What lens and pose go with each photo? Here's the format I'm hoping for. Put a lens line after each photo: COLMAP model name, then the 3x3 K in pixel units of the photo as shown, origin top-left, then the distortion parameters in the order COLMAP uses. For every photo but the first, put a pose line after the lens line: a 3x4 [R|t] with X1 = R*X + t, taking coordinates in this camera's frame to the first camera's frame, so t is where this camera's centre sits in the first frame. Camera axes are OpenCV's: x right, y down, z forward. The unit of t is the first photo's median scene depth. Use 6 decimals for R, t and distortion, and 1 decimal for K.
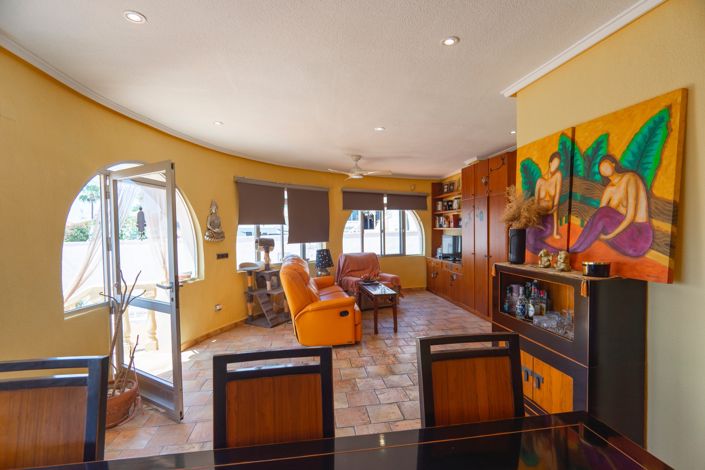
lens RADIAL K [[339.6, 0, 351.7], [0, 339.6, 236.6], [0, 0, 1]] dist [-0.016893, 0.005287]
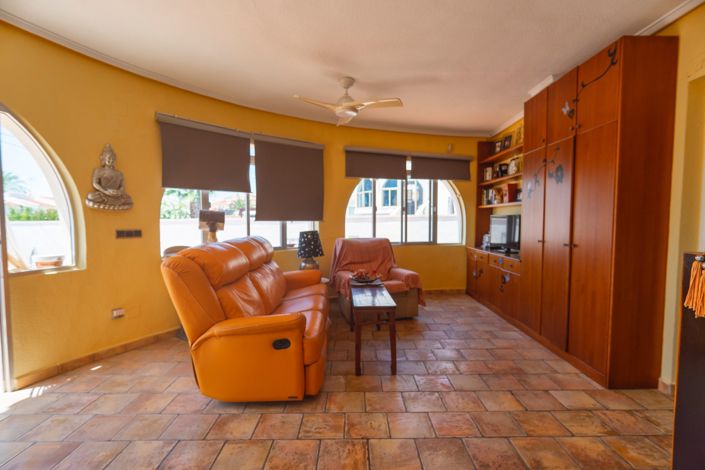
lens RADIAL K [[339.6, 0, 354.9], [0, 339.6, 236.7], [0, 0, 1]] dist [-0.016893, 0.005287]
pose [[0.990105, 0.022517, -0.138513, 0.113132], [-0.018929, 0.999452, 0.027164, 0.031078], [0.139049, -0.024273, 0.989988, 0.354441]]
